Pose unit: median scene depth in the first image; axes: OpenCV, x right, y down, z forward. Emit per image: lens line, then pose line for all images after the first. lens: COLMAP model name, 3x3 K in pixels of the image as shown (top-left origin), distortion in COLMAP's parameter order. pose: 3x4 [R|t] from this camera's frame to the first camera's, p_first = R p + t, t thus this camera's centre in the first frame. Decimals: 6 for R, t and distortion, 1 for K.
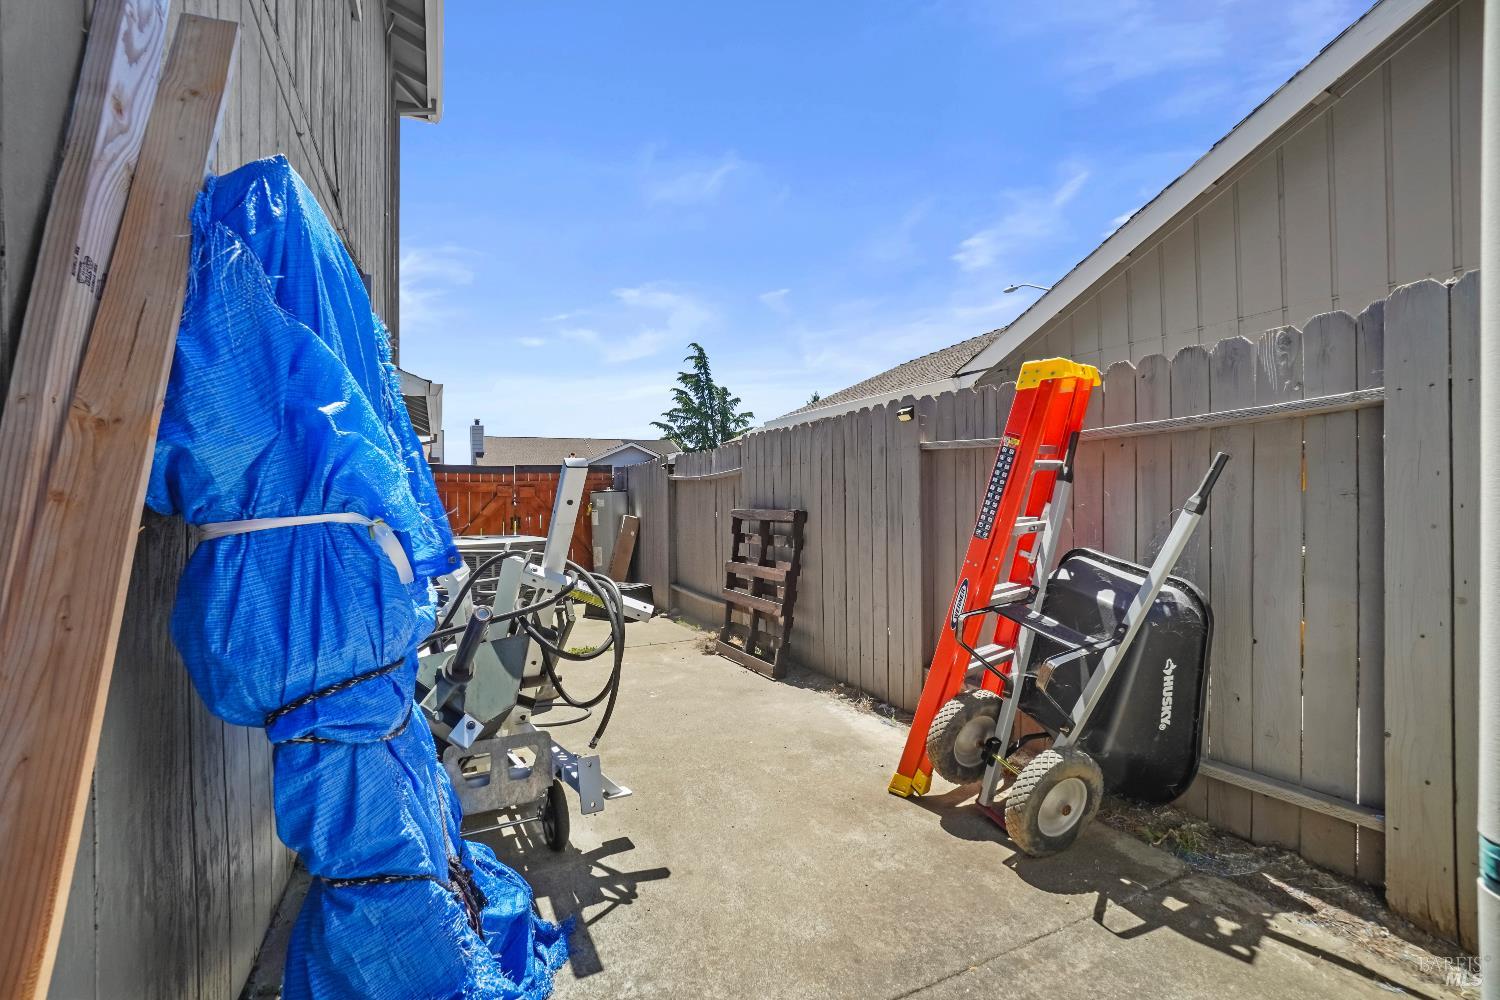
lens RADIAL K [[648.9, 0, 760.2], [0, 648.9, 499.0], [0, 0, 1]] dist [-0.063705, 0.022072]
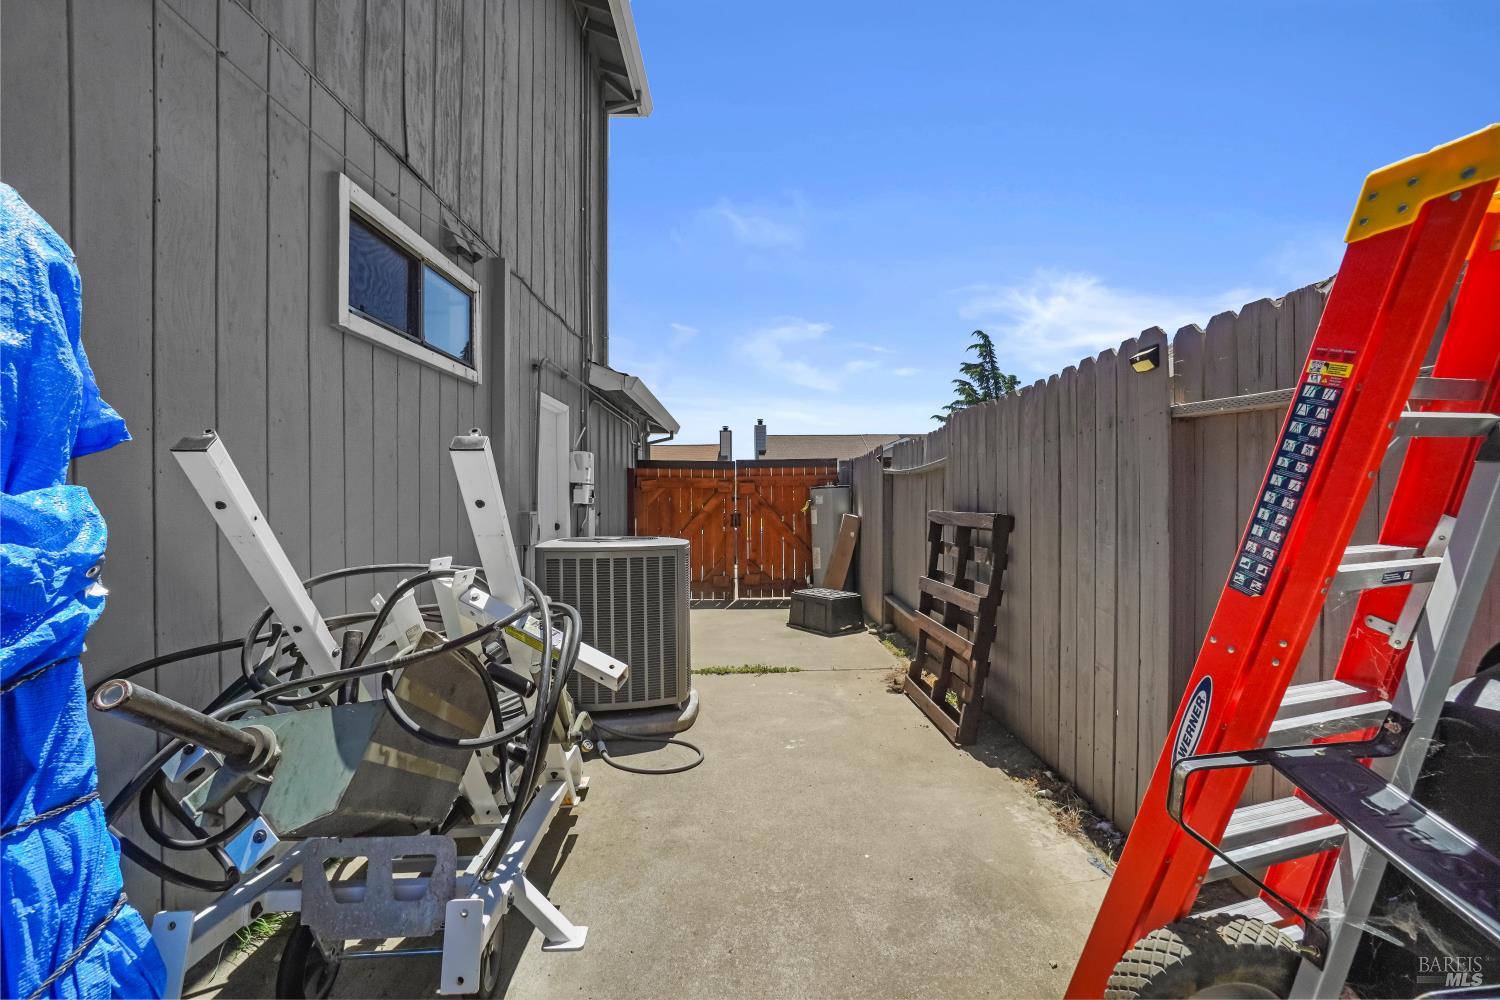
lens RADIAL K [[648.9, 0, 760.2], [0, 648.9, 499.0], [0, 0, 1]] dist [-0.063705, 0.022072]
pose [[0.907580, 0.007815, -0.419806, 0.116727], [-0.005065, 0.999958, 0.007665, -0.003356], [0.419849, -0.004831, 0.907581, 0.244950]]
